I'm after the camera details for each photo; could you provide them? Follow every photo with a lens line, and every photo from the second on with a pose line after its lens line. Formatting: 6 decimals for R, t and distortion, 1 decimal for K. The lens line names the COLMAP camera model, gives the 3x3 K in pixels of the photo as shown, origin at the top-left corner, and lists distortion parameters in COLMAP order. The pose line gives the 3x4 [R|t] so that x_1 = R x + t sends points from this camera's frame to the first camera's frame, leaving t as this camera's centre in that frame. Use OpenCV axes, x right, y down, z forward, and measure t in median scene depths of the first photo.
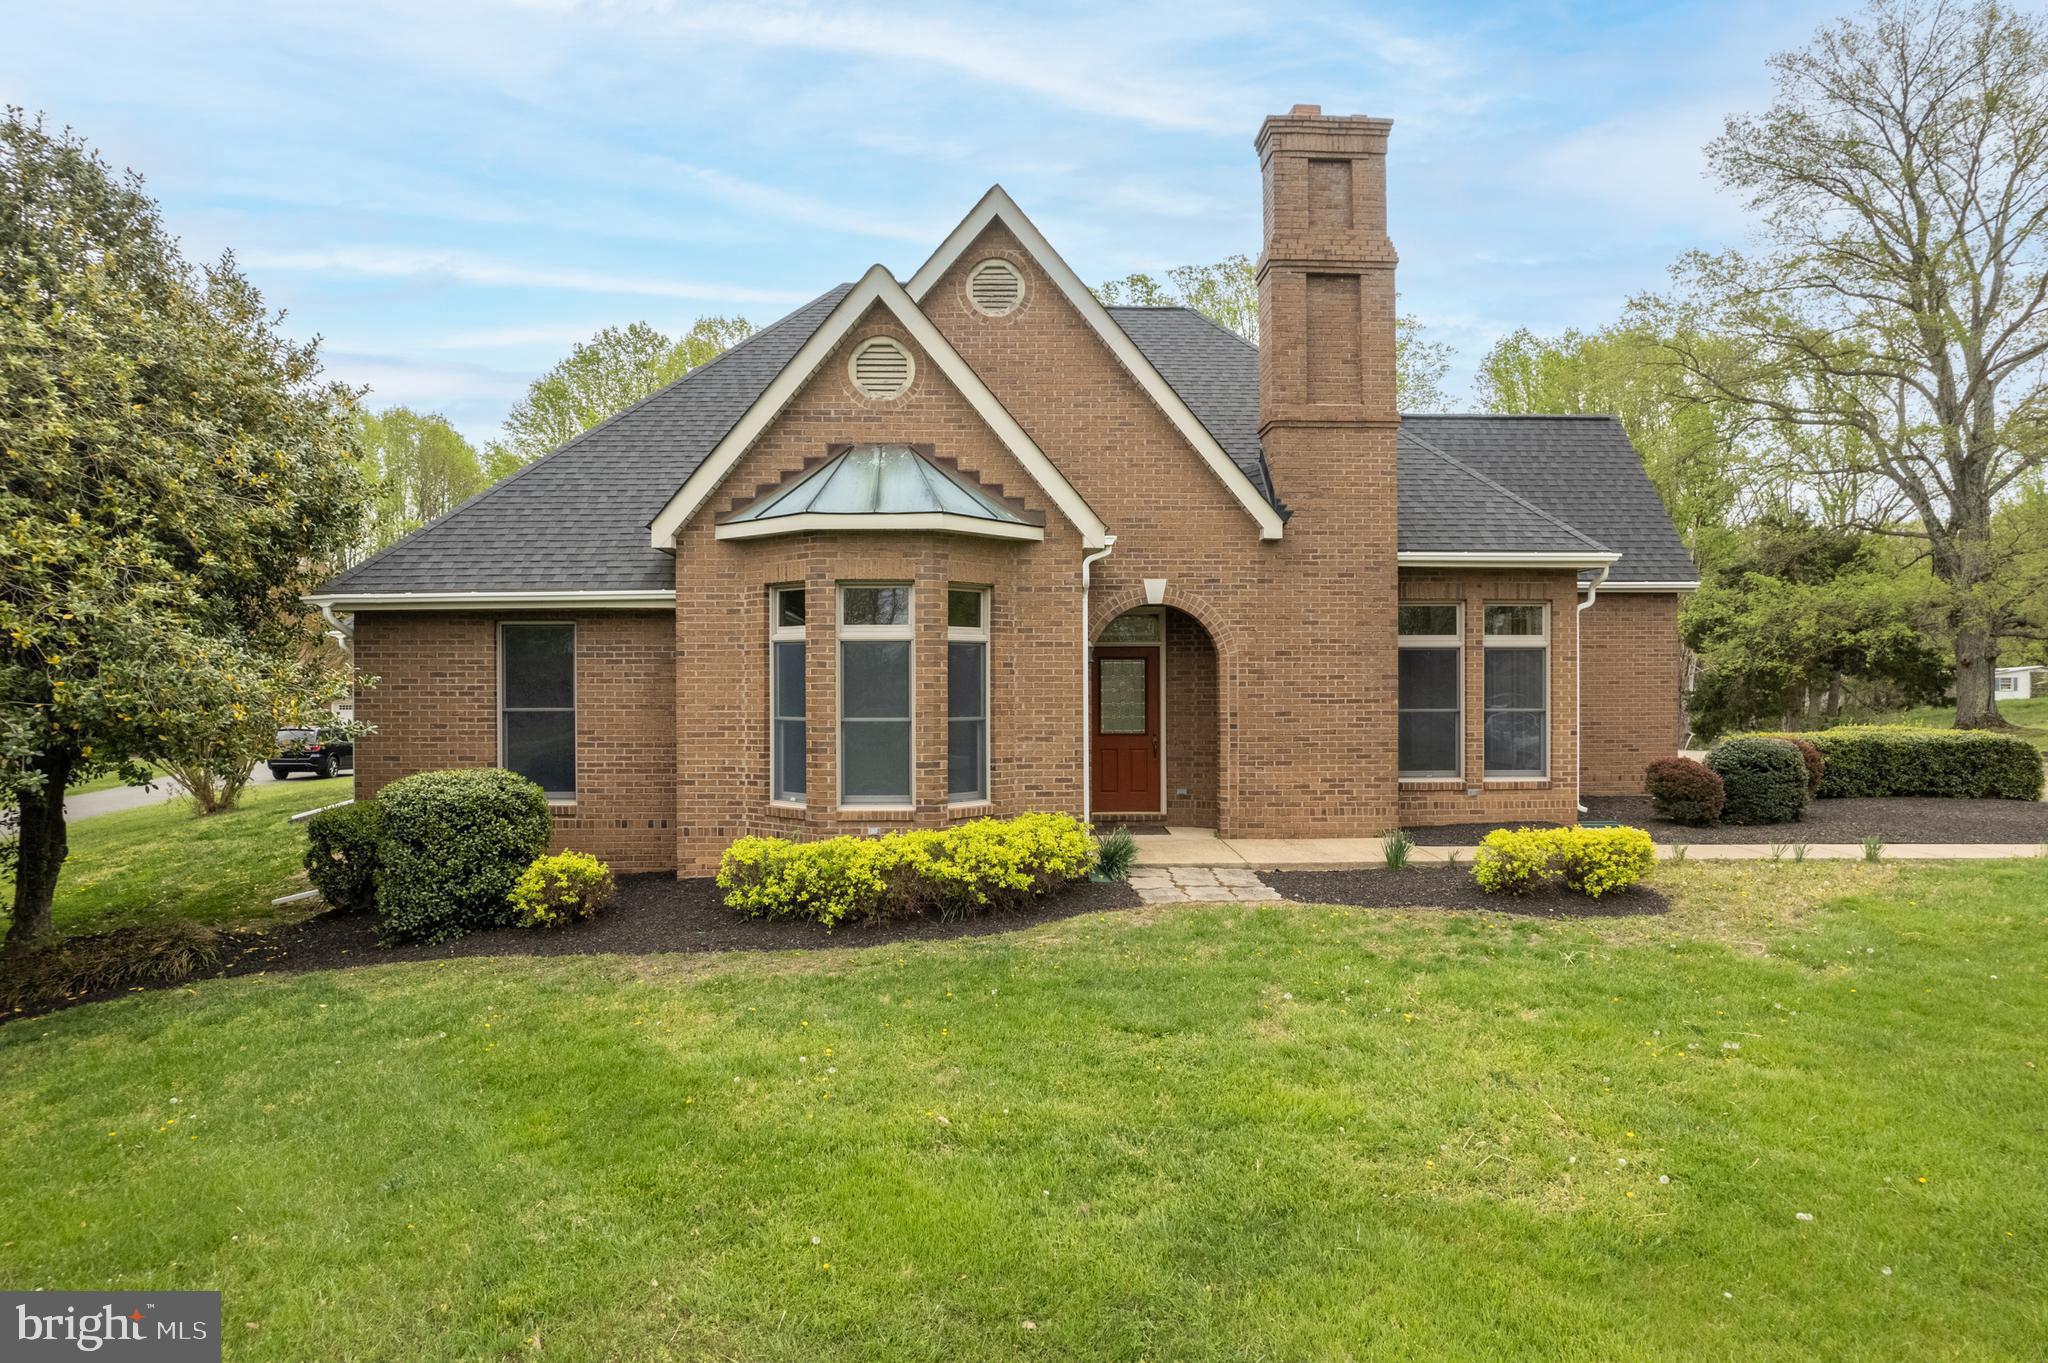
lens RADIAL K [[1312.6, 0, 1032.2], [0, 1312.6, 682.5], [0, 0, 1]] dist [-0.076321, 0.070942]
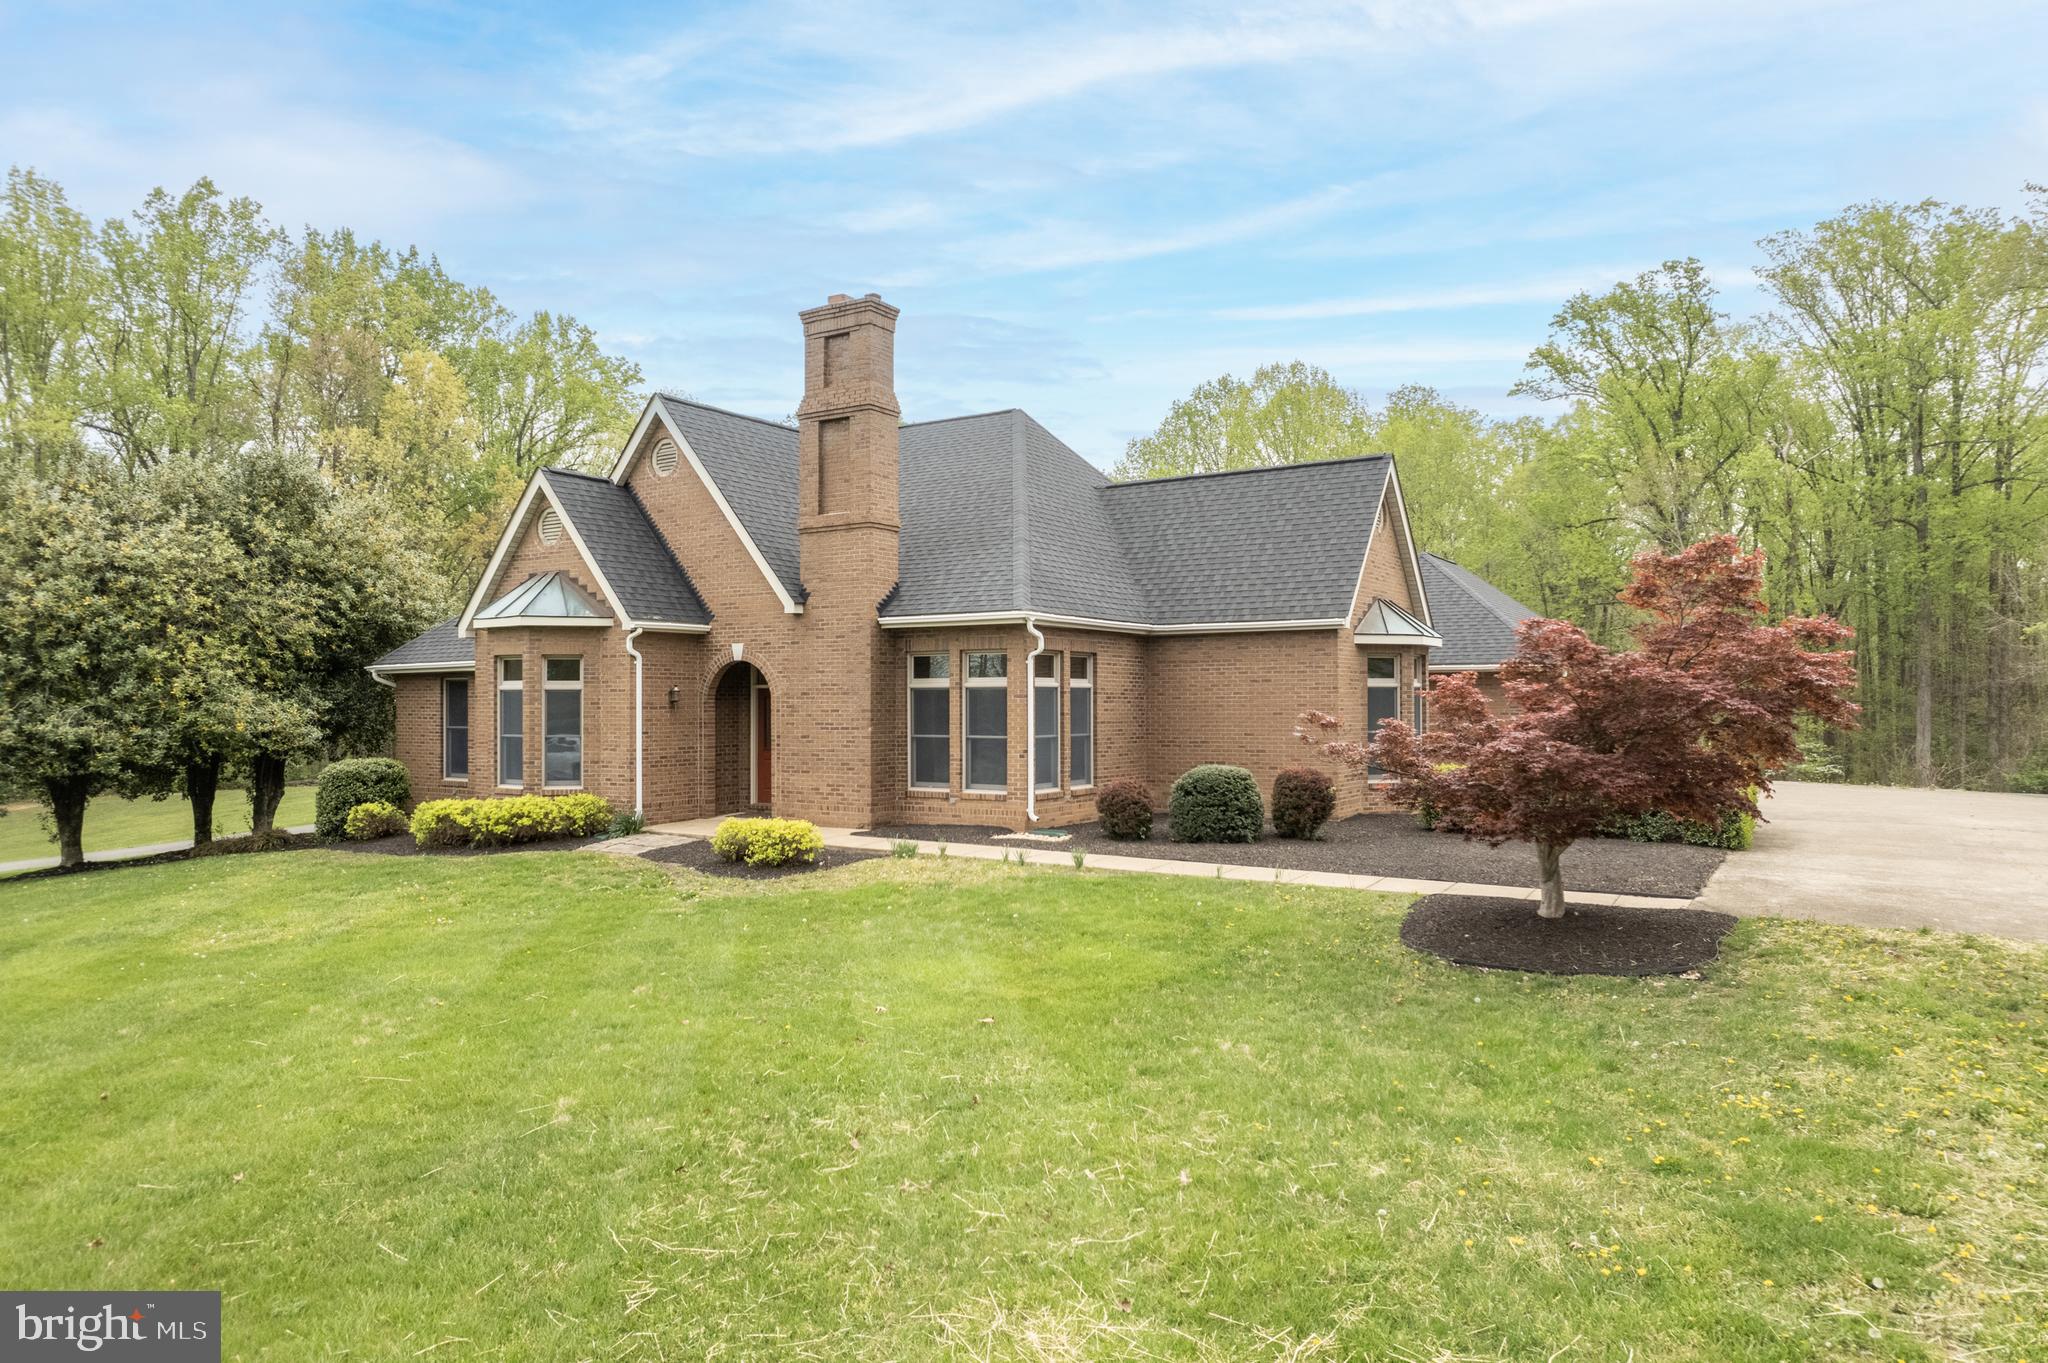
lens RADIAL K [[1312.6, 0, 1032.2], [0, 1312.6, 682.5], [0, 0, 1]] dist [-0.076321, 0.070942]
pose [[0.824411, -0.007180, -0.565945, 1.322670], [0.000890, 0.999935, -0.011389, -0.020133], [0.565990, 0.008885, 0.824364, -0.025858]]
